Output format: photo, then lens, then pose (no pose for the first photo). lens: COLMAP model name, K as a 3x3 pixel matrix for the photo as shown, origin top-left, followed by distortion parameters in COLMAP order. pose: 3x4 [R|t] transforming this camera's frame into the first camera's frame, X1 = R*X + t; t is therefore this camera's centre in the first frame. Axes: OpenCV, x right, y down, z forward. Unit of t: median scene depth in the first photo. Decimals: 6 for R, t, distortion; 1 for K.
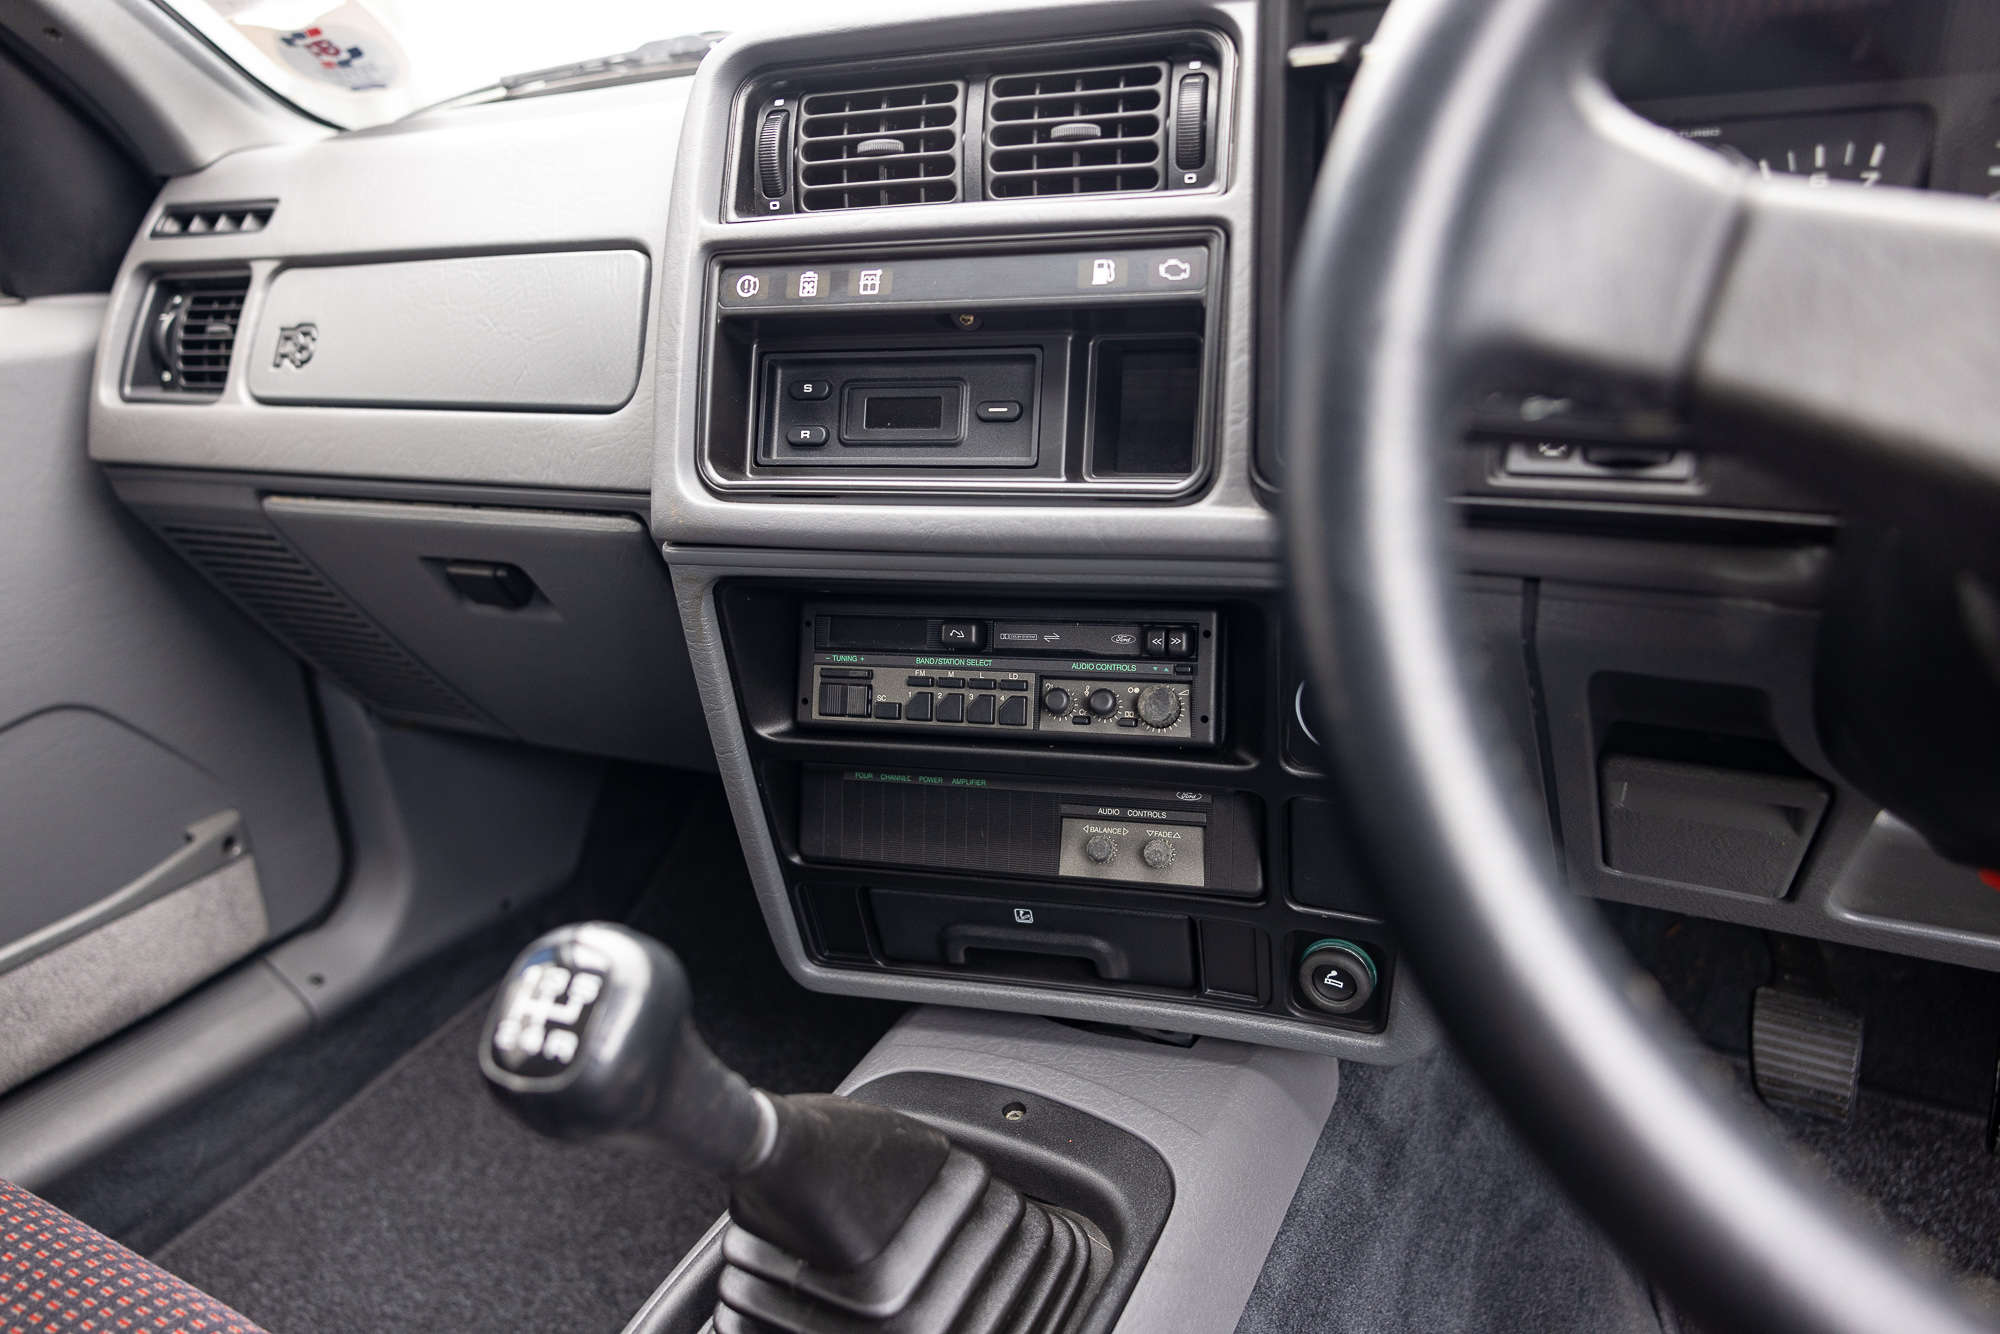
lens RADIAL K [[1296.8, 0, 979.1], [0, 1296.8, 663.9], [0, 0, 1]] dist [-0.006282, 0.000065]
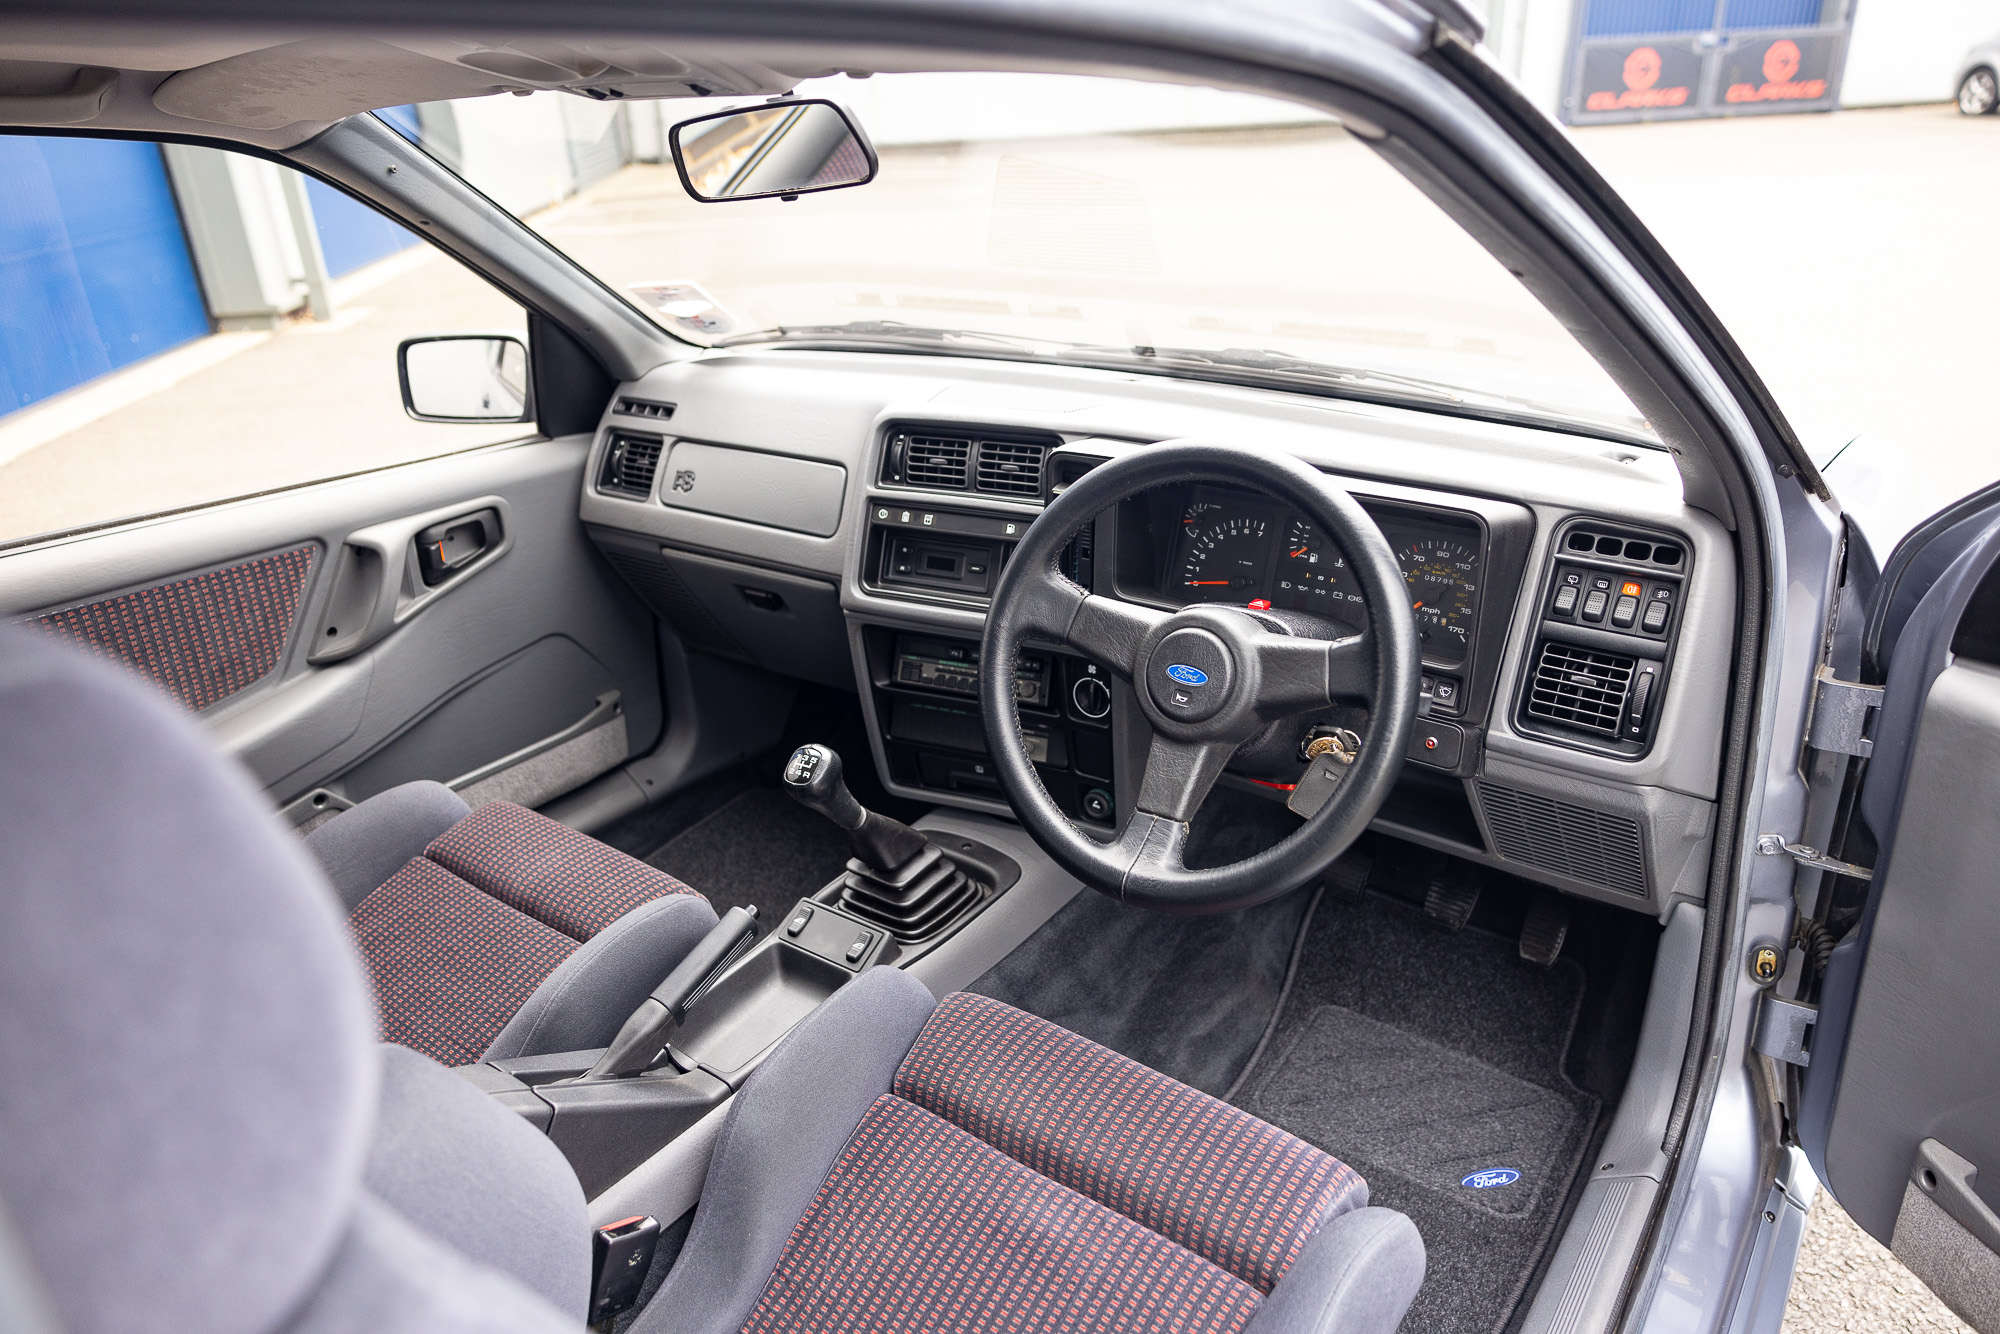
lens RADIAL K [[1296.8, 0, 979.1], [0, 1296.8, 663.9], [0, 0, 1]] dist [-0.006282, 0.000065]
pose [[0.988541, 0.087932, -0.122696, 0.257695], [-0.080030, 0.994476, 0.067919, -0.134493], [0.127991, -0.057322, 0.990117, -1.129646]]
